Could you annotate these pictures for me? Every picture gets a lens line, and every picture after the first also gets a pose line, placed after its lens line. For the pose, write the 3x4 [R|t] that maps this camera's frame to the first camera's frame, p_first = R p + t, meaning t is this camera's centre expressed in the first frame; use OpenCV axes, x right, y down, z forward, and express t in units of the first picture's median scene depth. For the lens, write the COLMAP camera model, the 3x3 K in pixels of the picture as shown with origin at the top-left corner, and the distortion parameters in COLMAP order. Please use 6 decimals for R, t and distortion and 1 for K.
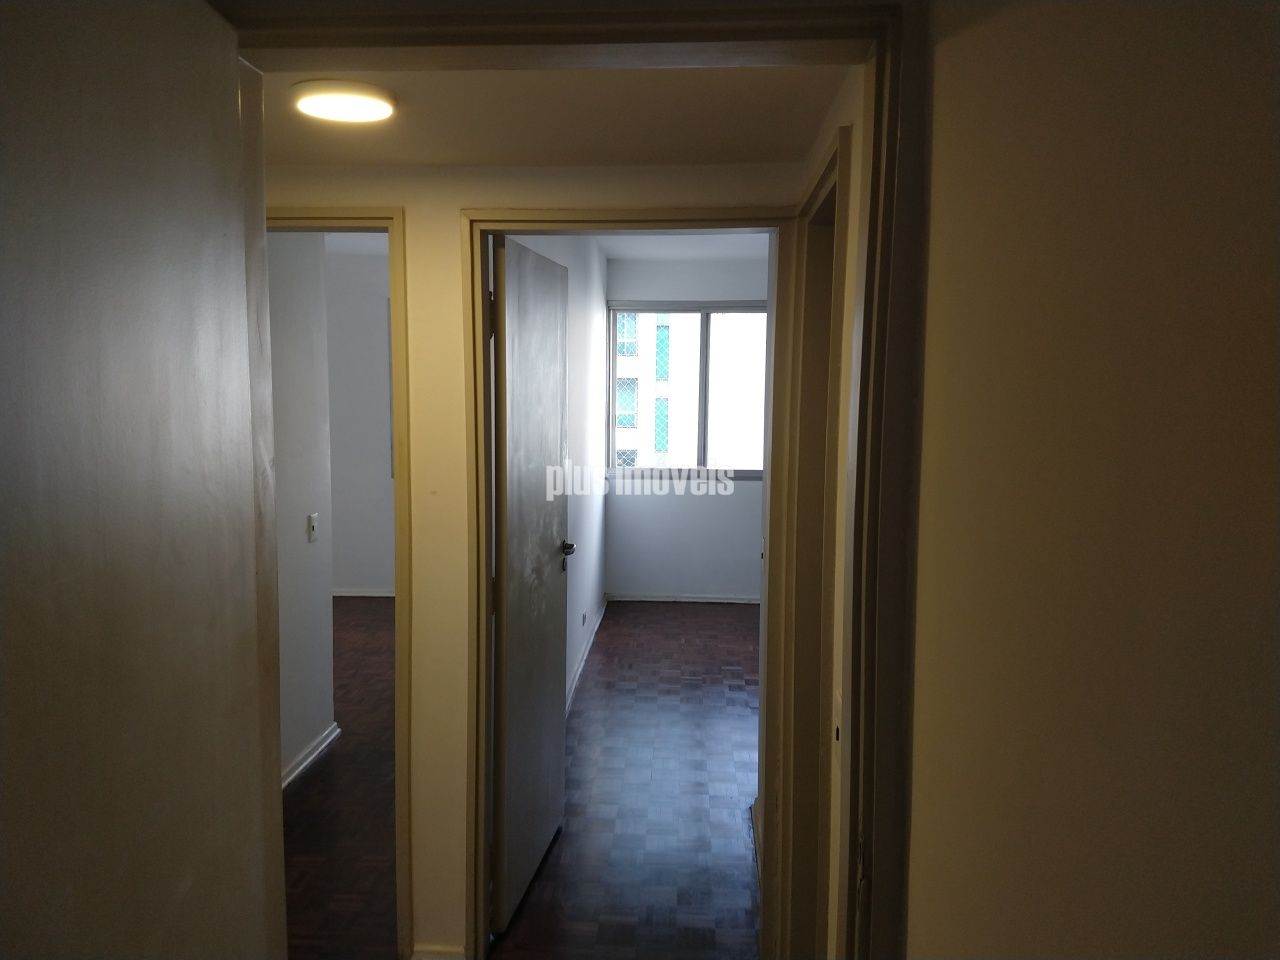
lens RADIAL K [[1023.2, 0, 639.8], [0, 1023.2, 476.6], [0, 0, 1]] dist [0.149558, -0.116038]
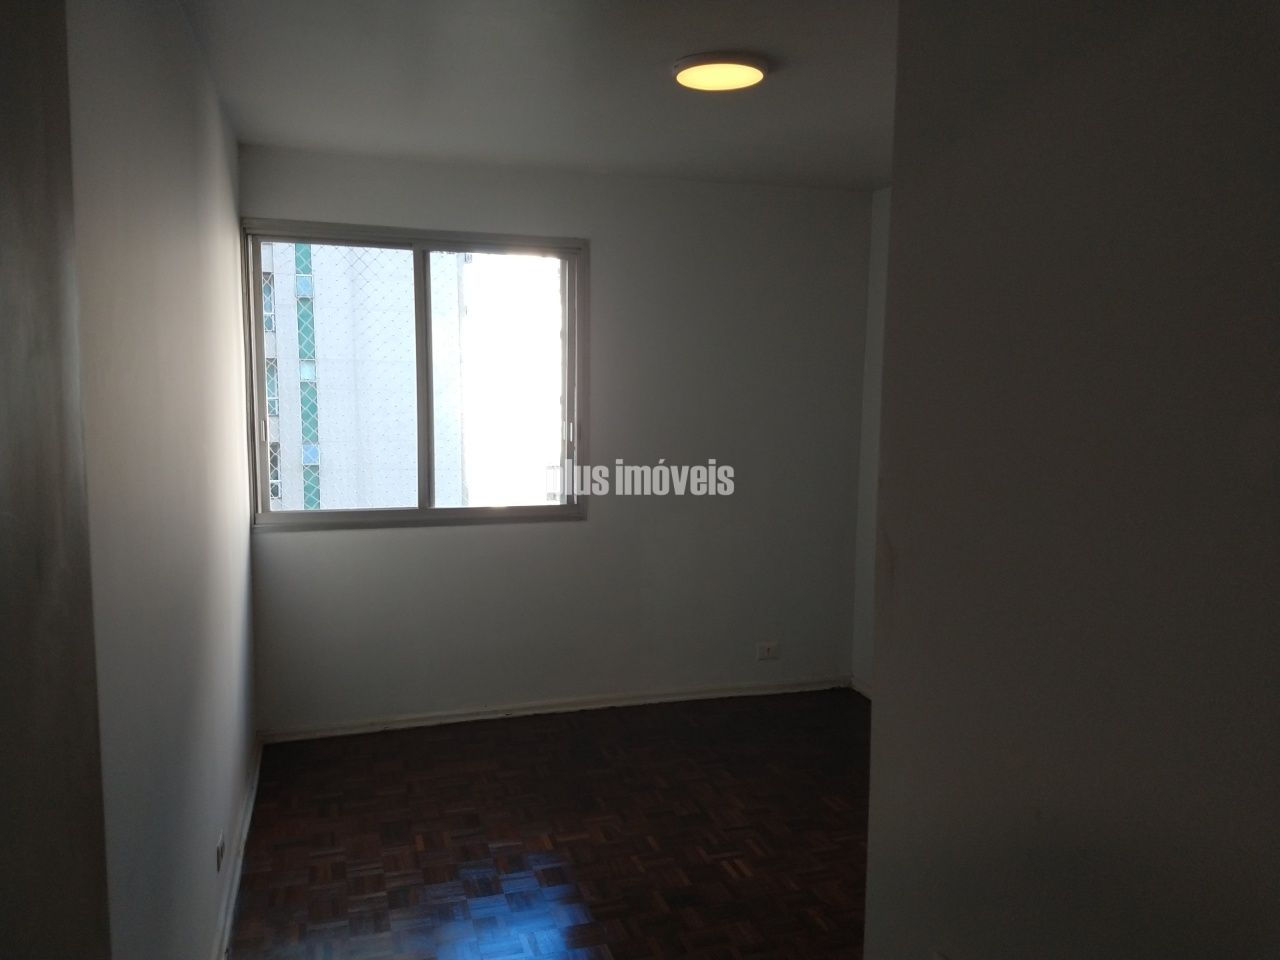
lens RADIAL K [[1023.2, 0, 632.7], [0, 1023.2, 484.9], [0, 0, 1]] dist [0.149558, -0.116038]
pose [[0.946115, -0.037005, 0.321709, -0.019133], [0.029380, 0.999161, 0.028528, -0.035641], [-0.322494, -0.017539, 0.946409, 0.383562]]
